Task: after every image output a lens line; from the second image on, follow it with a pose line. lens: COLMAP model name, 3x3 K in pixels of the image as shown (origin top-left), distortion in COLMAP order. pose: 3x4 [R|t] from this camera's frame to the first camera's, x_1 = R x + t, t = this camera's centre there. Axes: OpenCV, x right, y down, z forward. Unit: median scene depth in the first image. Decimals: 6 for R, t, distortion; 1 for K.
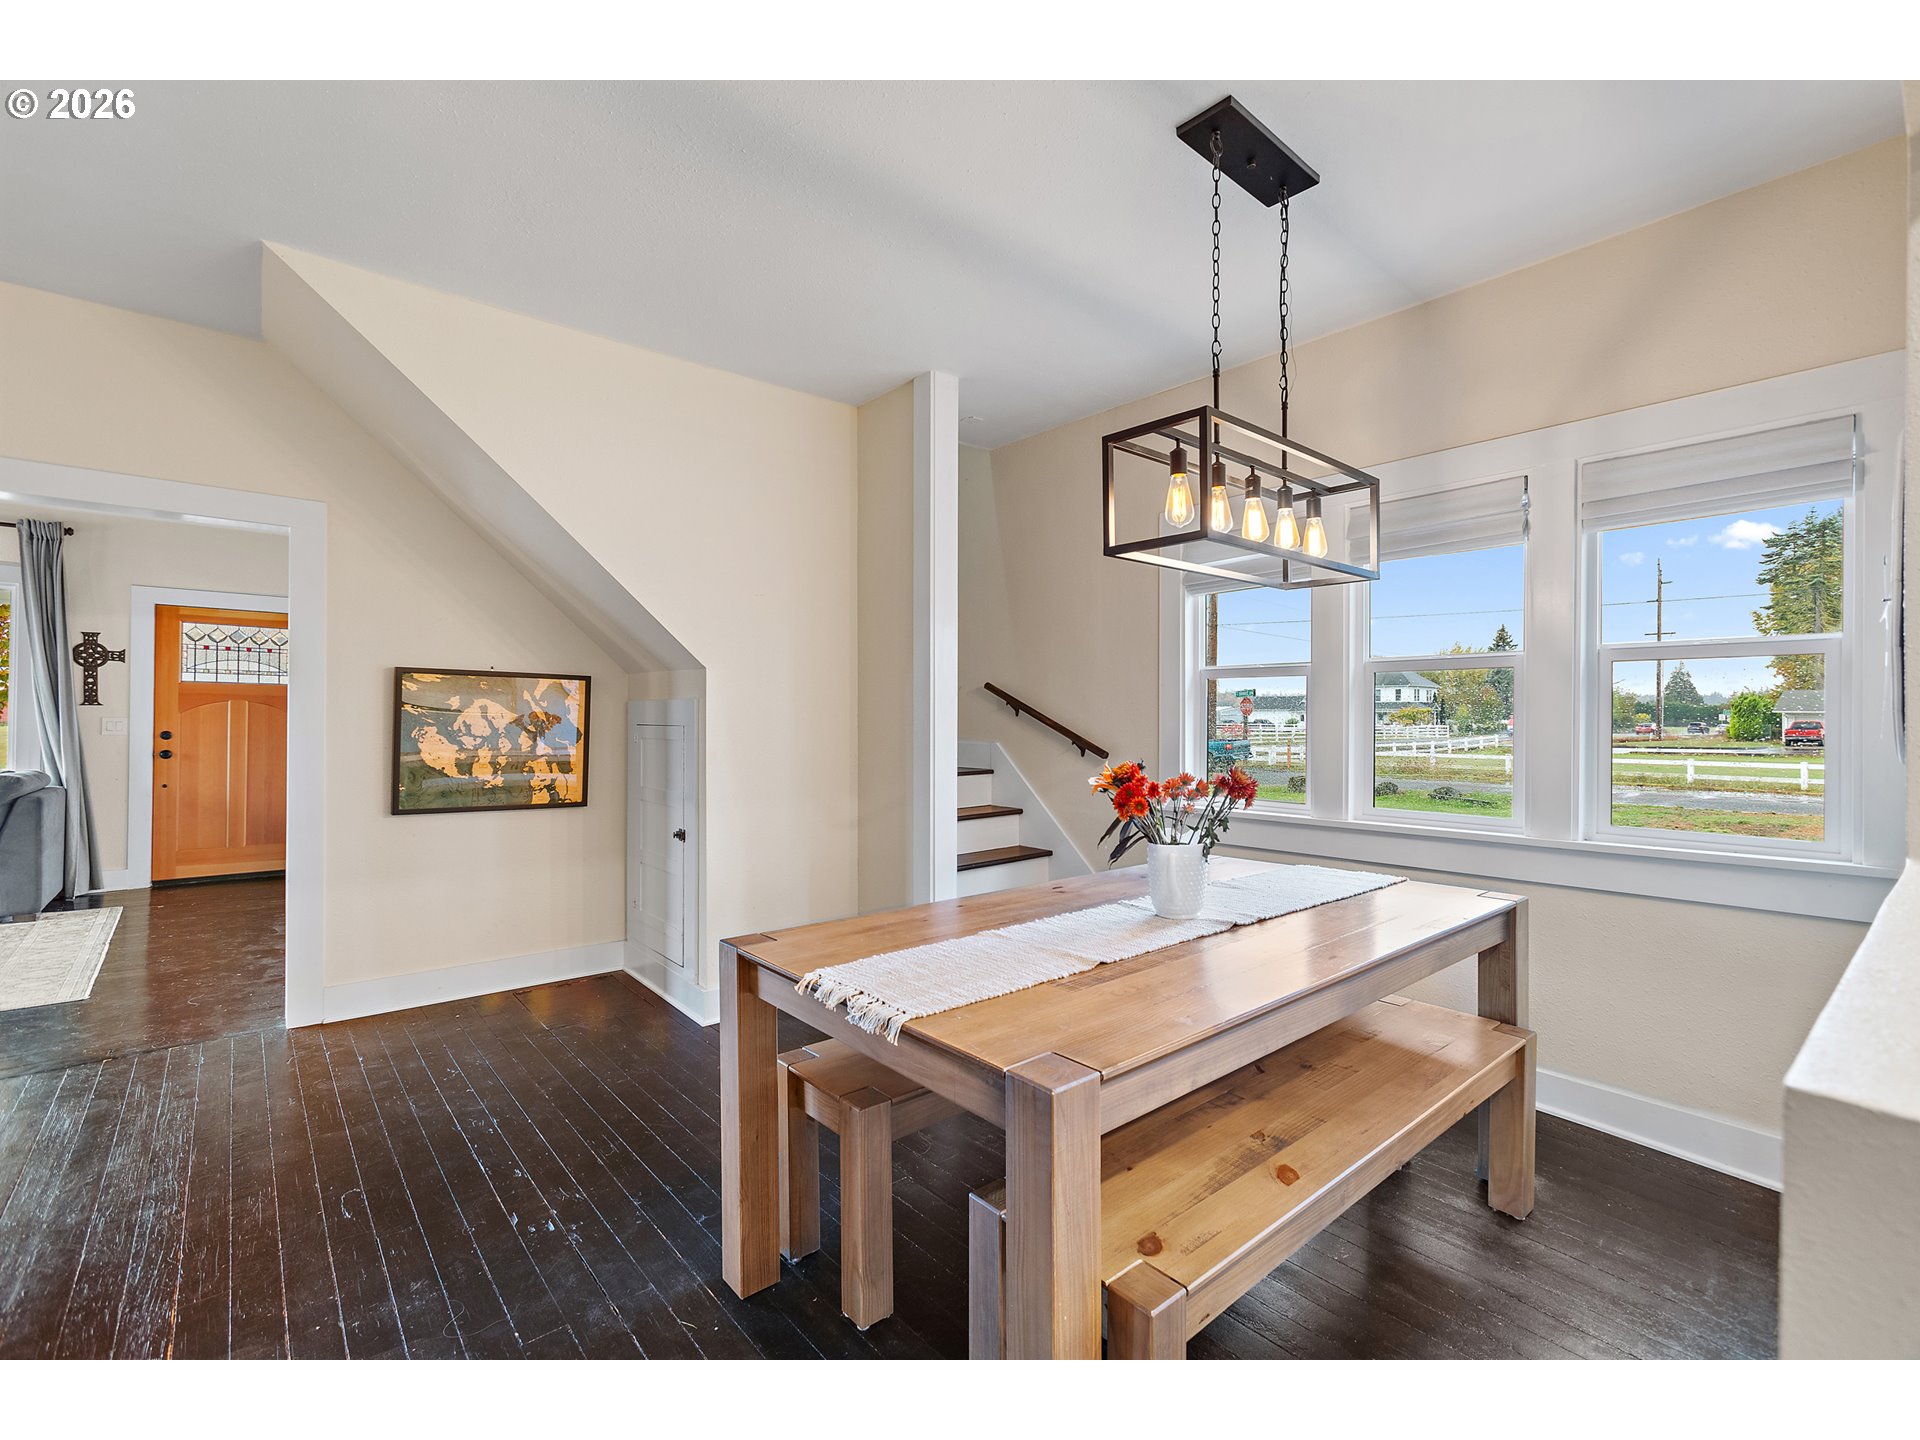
lens RADIAL K [[861.6, 0, 963.9], [0, 861.6, 718.6], [0, 0, 1]] dist [-0.001880, 0.000135]
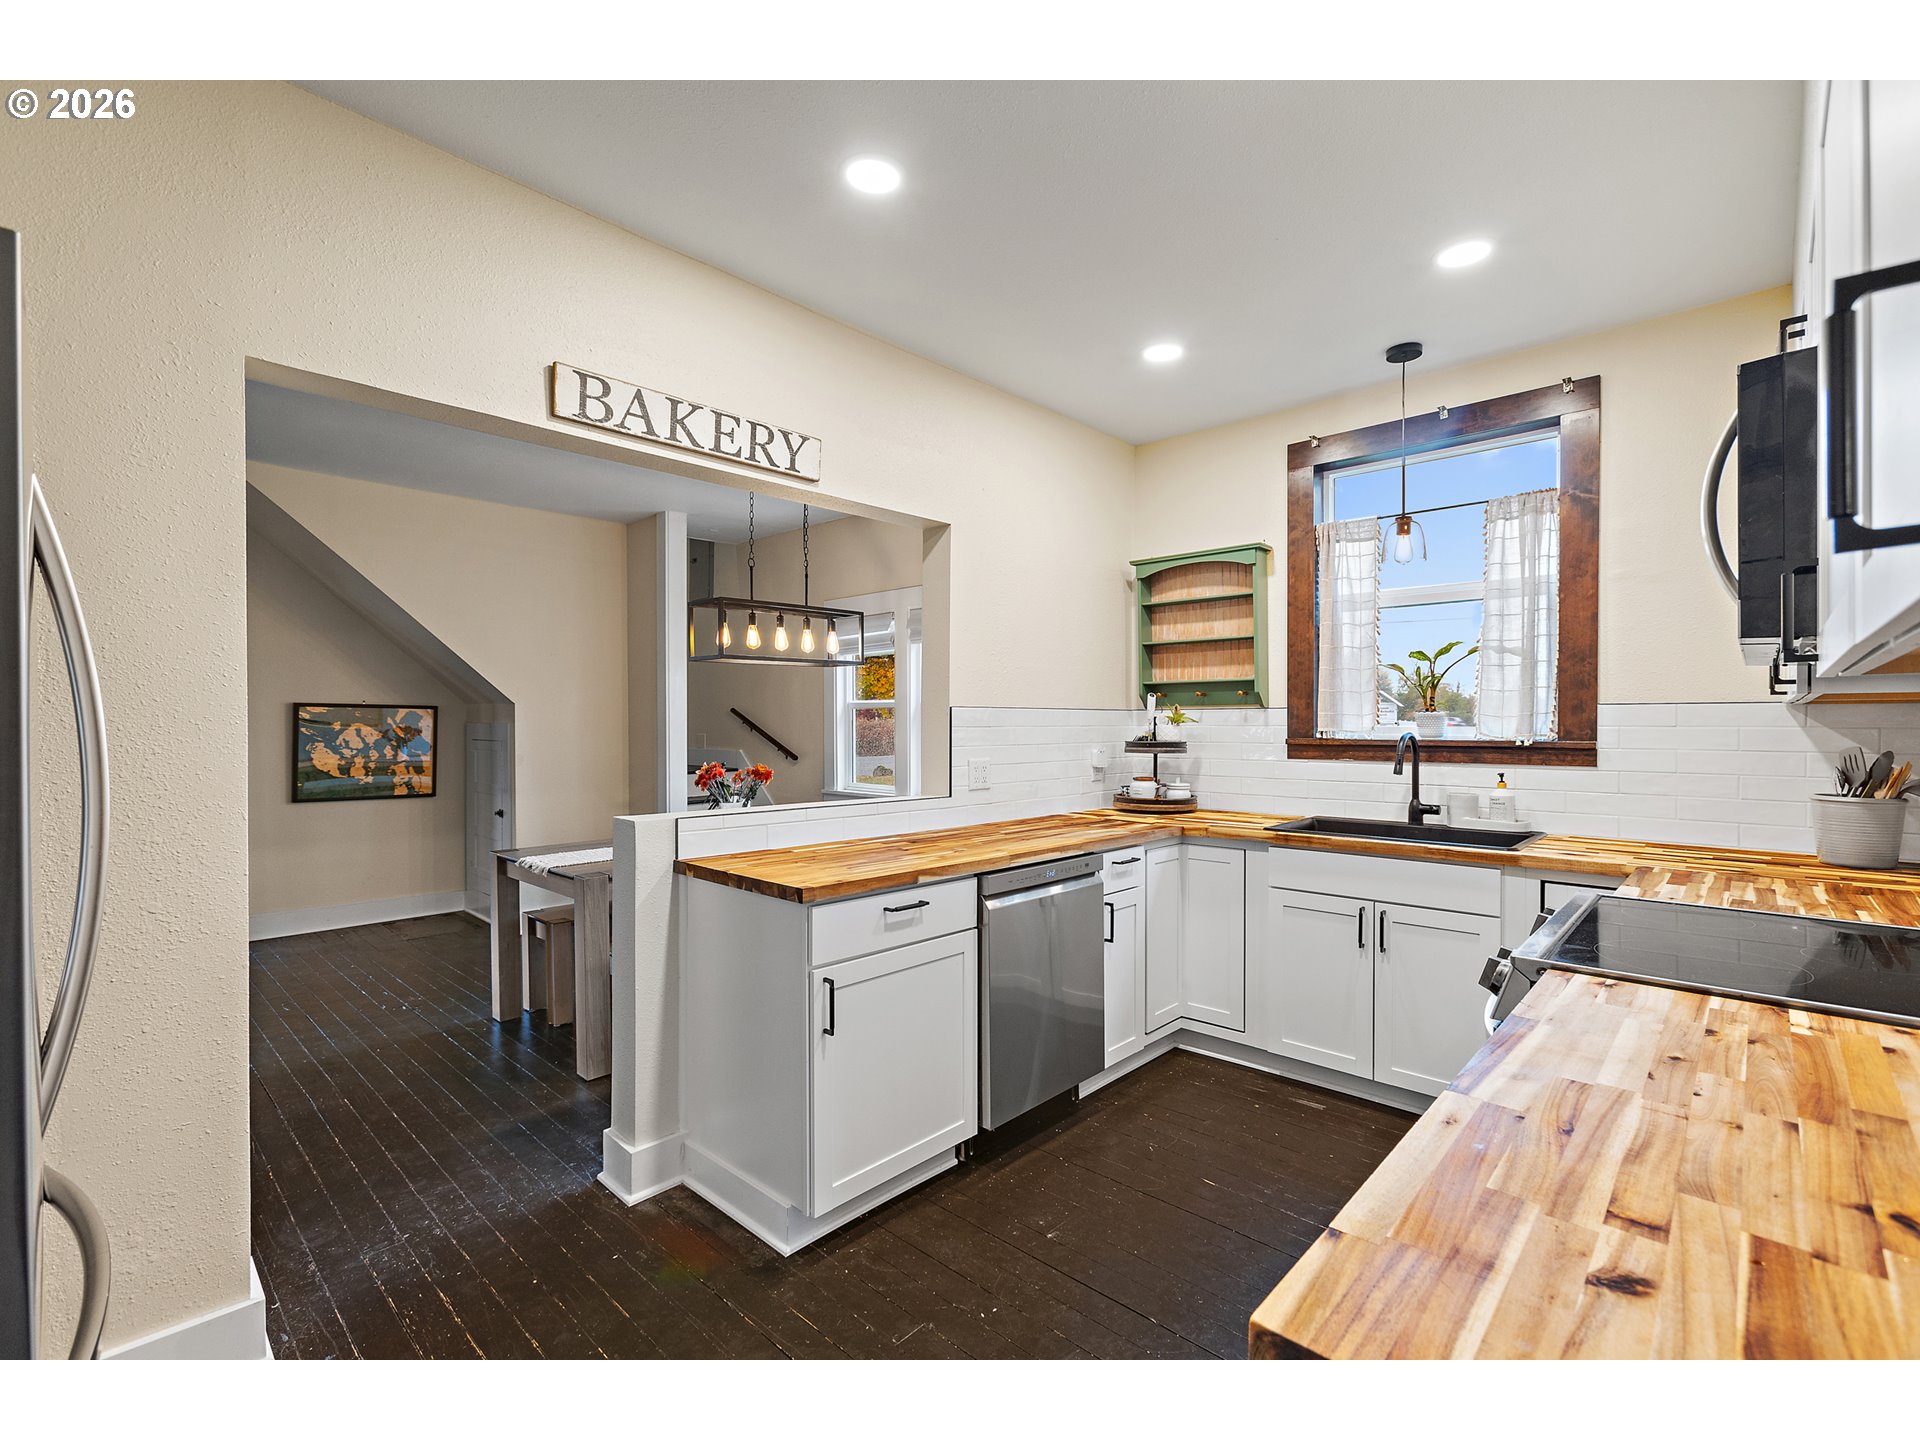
lens RADIAL K [[861.6, 0, 966.5], [0, 861.6, 730.5], [0, 0, 1]] dist [-0.001880, 0.000135]
pose [[0.993343, -0.004590, 0.115102, 0.294032], [0.003455, 0.999943, 0.010058, -0.021551], [-0.115142, -0.009593, 0.993303, -0.559204]]
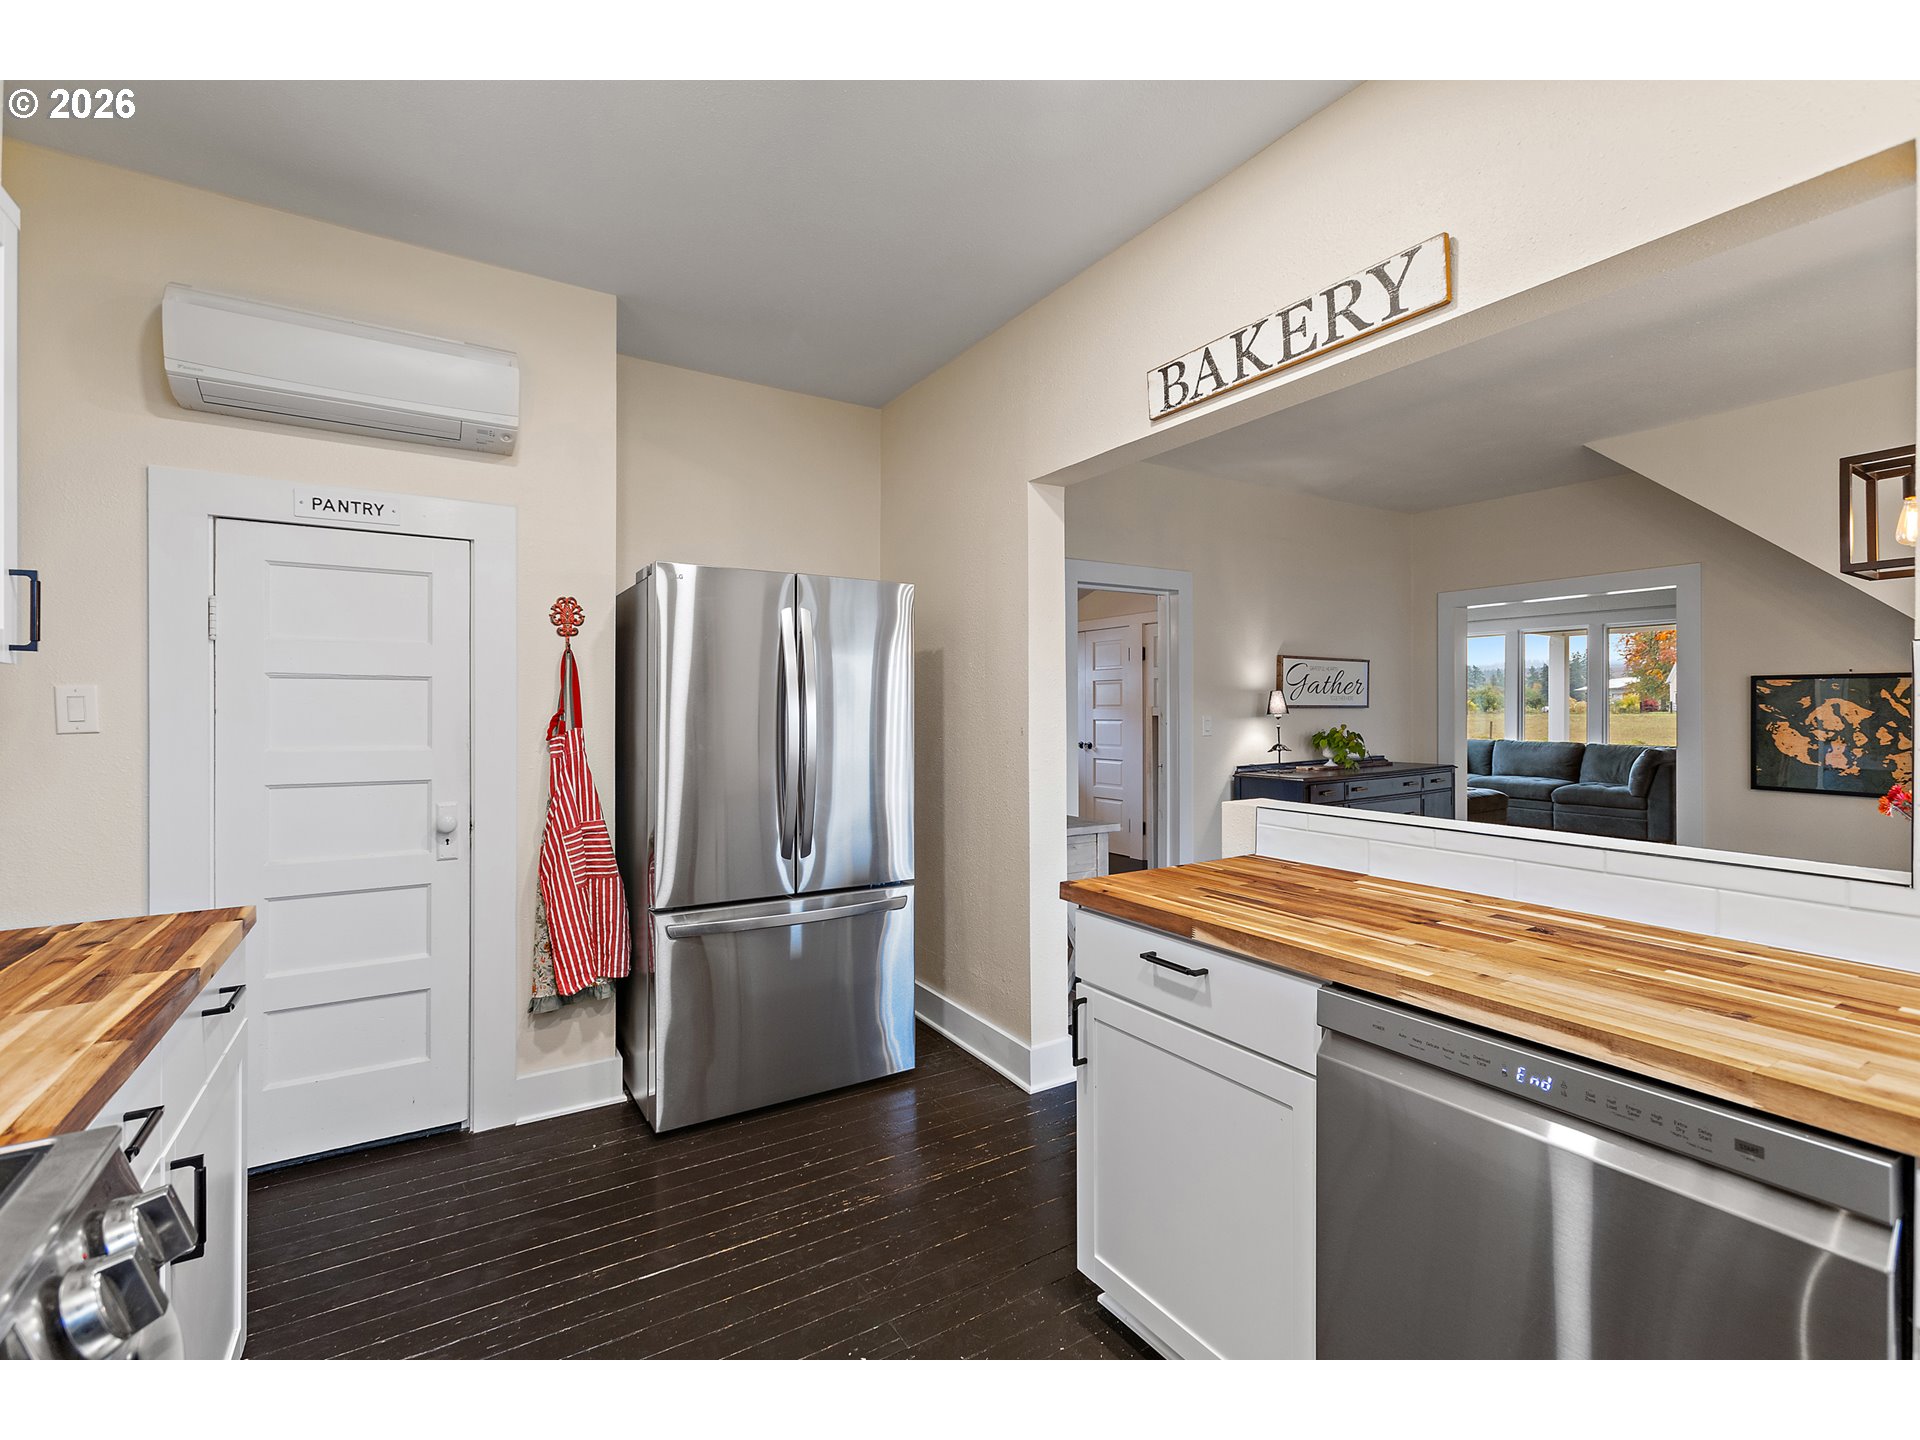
lens RADIAL K [[861.6, 0, 969.3], [0, 861.6, 708.7], [0, 0, 1]] dist [-0.001880, 0.000135]
pose [[-0.143505, -0.001020, -0.989649, 0.746273], [0.005755, 0.999982, -0.001865, -0.013317], [0.989633, -0.005963, -0.143497, 0.013893]]
